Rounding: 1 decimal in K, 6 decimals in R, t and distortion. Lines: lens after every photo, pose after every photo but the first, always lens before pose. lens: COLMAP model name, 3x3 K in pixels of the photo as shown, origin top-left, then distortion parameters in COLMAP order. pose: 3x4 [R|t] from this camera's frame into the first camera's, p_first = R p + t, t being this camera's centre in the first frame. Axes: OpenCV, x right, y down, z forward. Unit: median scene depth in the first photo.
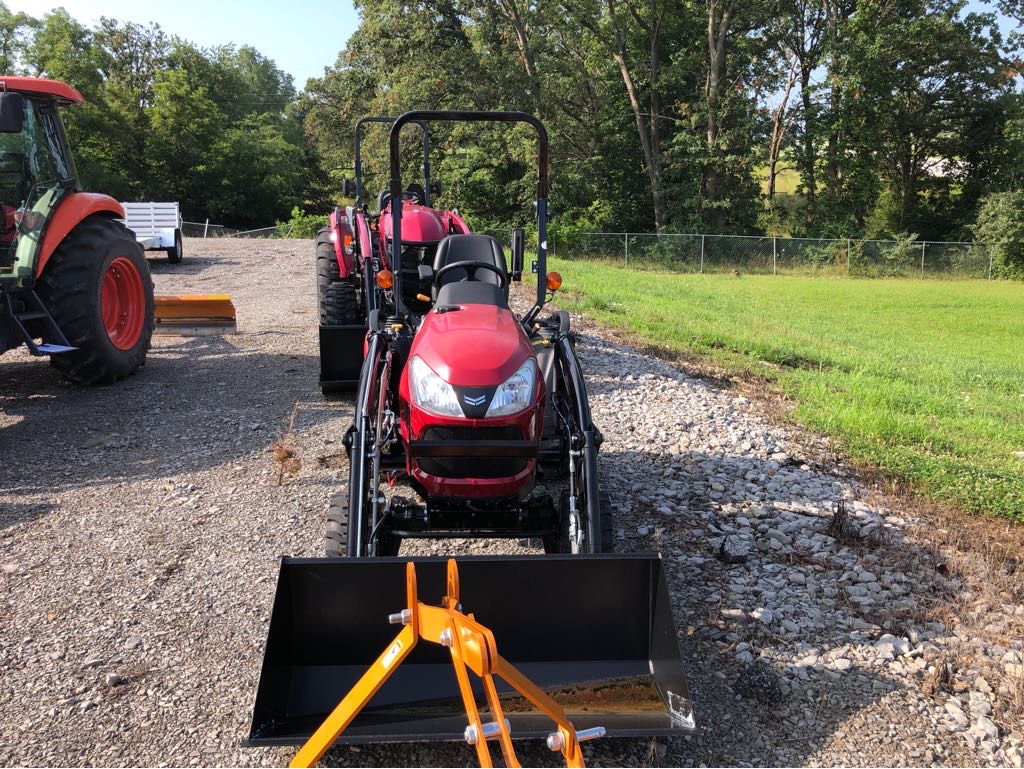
lens RADIAL K [[853.7, 0, 502.2], [0, 853.7, 384.5], [0, 0, 1]] dist [0.002385, 0.018054]
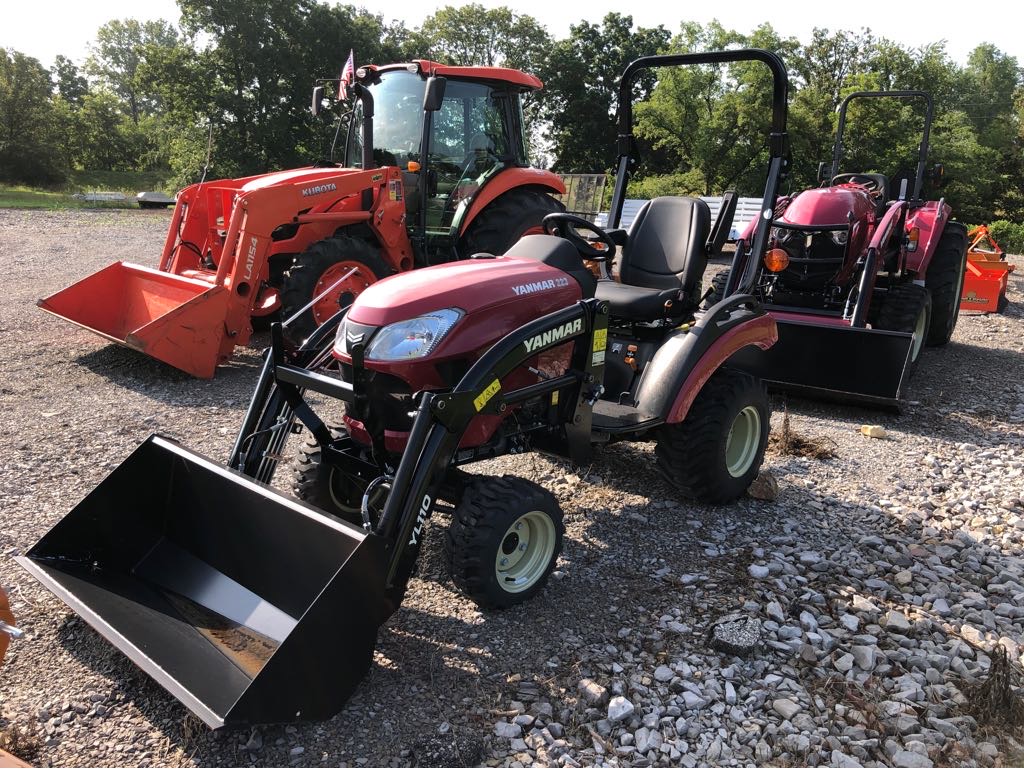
lens RADIAL K [[841.3, 0, 512.0], [0, 841.3, 384.5], [0, 0, 1]] dist [0.005255, -0.003785]
pose [[0.681751, 0.183184, -0.708279, 0.082566], [-0.193169, 0.978859, 0.067231, -0.004665], [0.705621, 0.090983, 0.702724, 0.064576]]
